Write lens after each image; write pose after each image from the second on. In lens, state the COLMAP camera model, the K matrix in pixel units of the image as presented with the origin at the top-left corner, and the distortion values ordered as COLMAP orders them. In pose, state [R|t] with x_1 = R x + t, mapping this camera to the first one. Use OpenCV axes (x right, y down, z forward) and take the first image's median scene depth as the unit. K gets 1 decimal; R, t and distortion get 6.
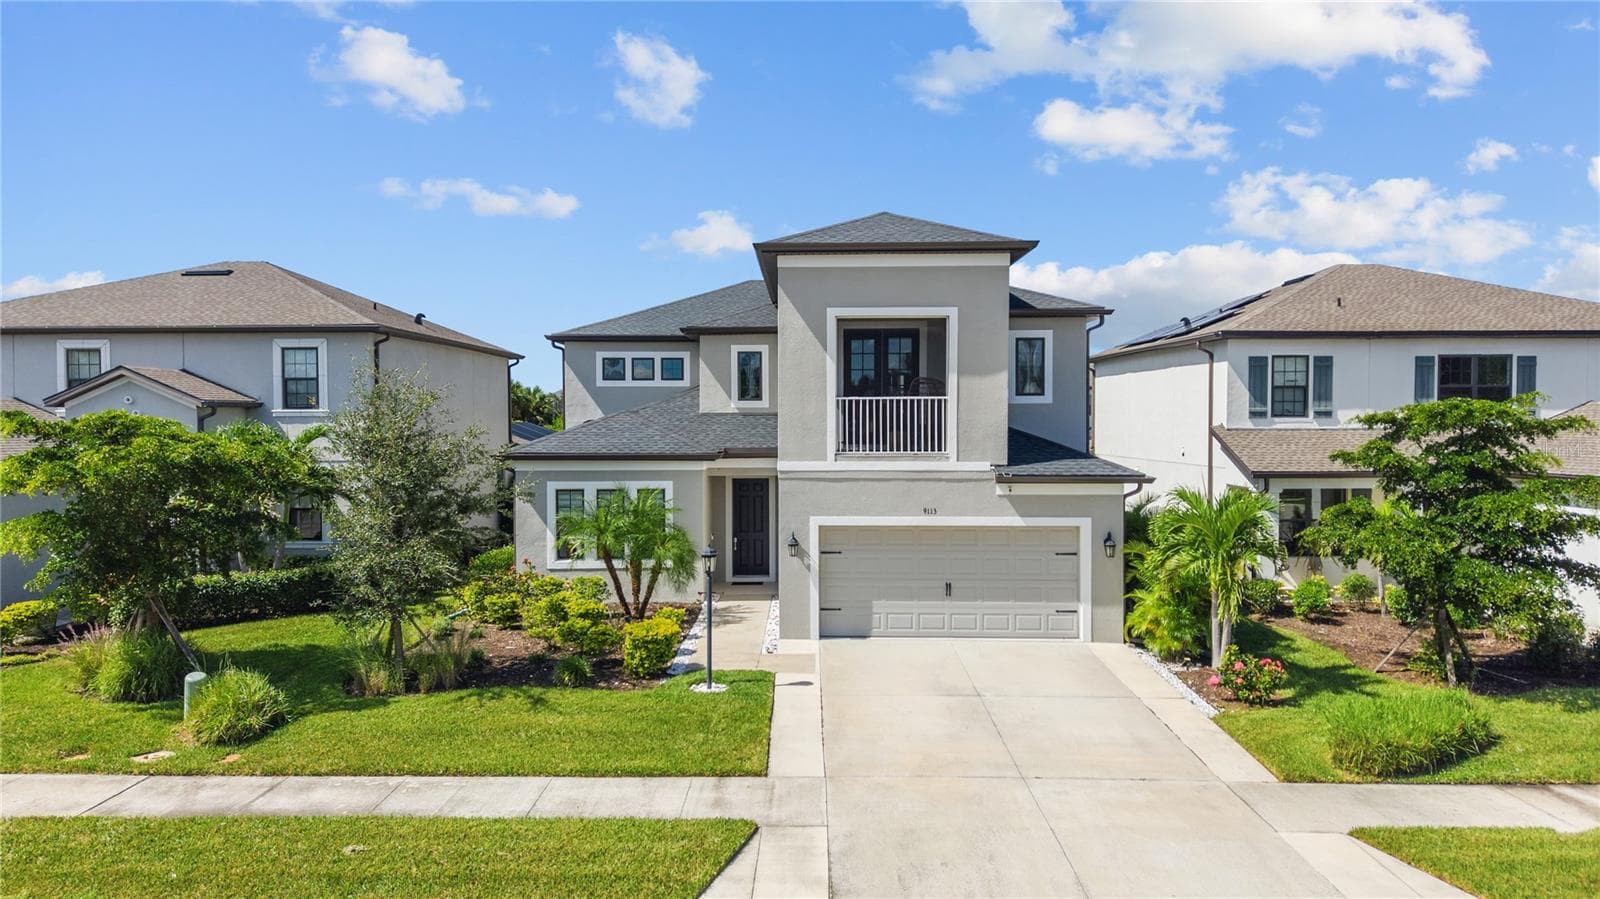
lens RADIAL K [[1043.9, 0, 789.8], [0, 1043.9, 445.8], [0, 0, 1]] dist [0.009661, 0.001653]
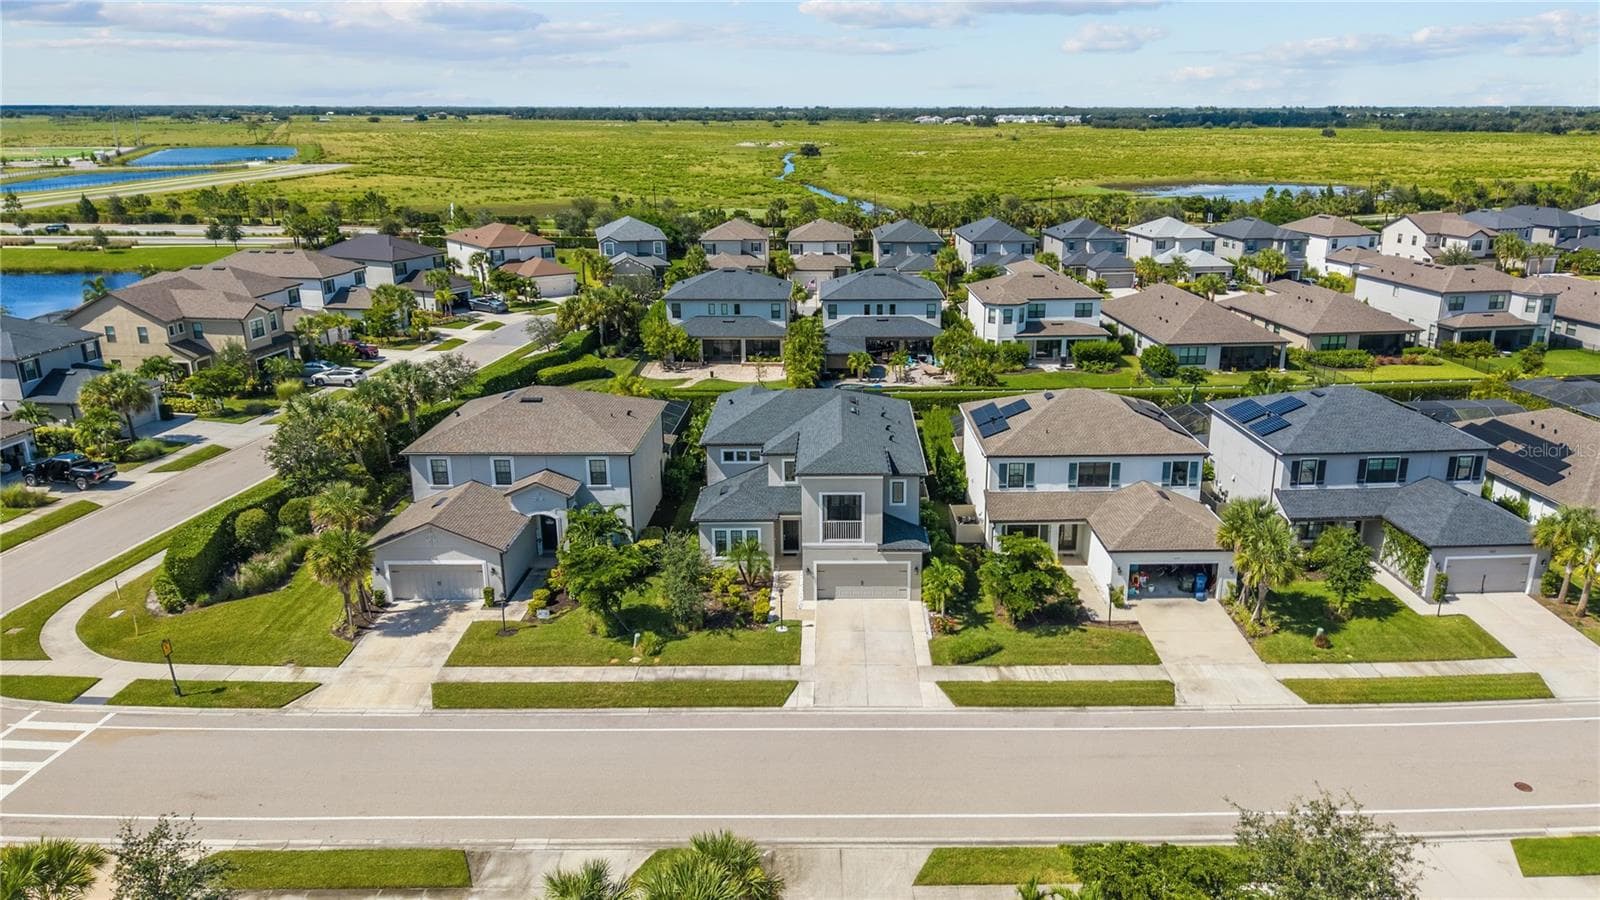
lens RADIAL K [[1035.4, 0, 822.9], [0, 1035.4, 448.1], [0, 0, 1]] dist [0.098493, -0.132783]
pose [[0.999945, -0.009075, 0.005277, 0.035247], [0.007367, 0.964769, 0.262995, -1.043337], [-0.007478, -0.262942, 0.964783, -1.776361]]
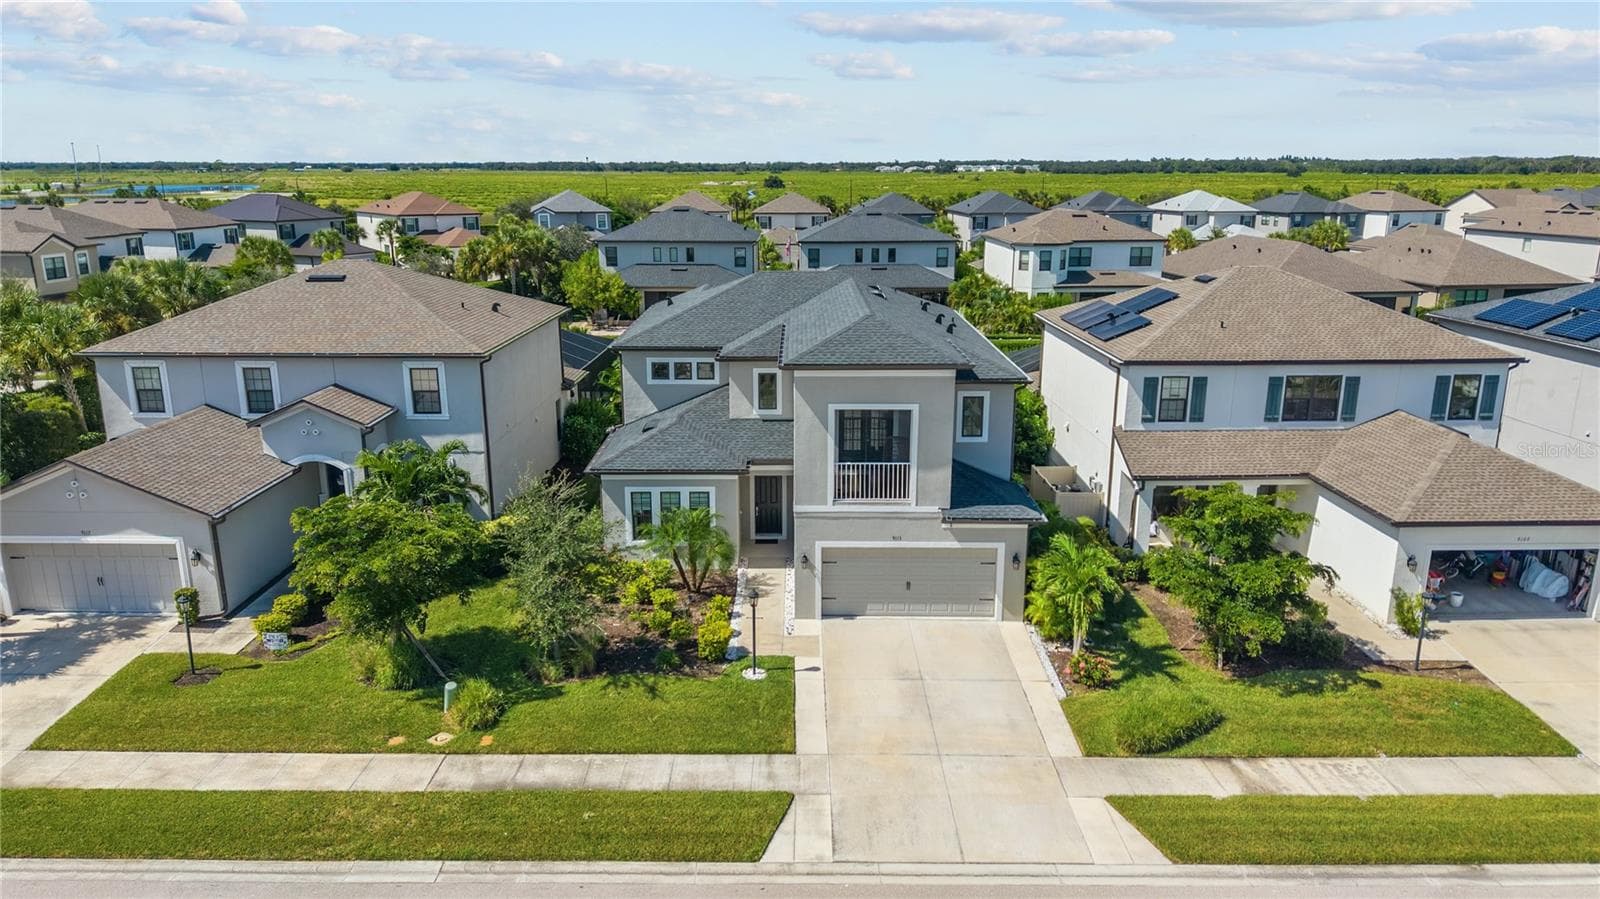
lens RADIAL K [[1050.3, 0, 785.9], [0, 1050.3, 444.2], [0, 0, 1]] dist [0.037677, -0.039363]
pose [[0.999971, -0.002867, 0.007083, -0.035294], [0.001220, 0.974973, 0.222321, -0.422901], [-0.007543, -0.222306, 0.974948, -0.446810]]
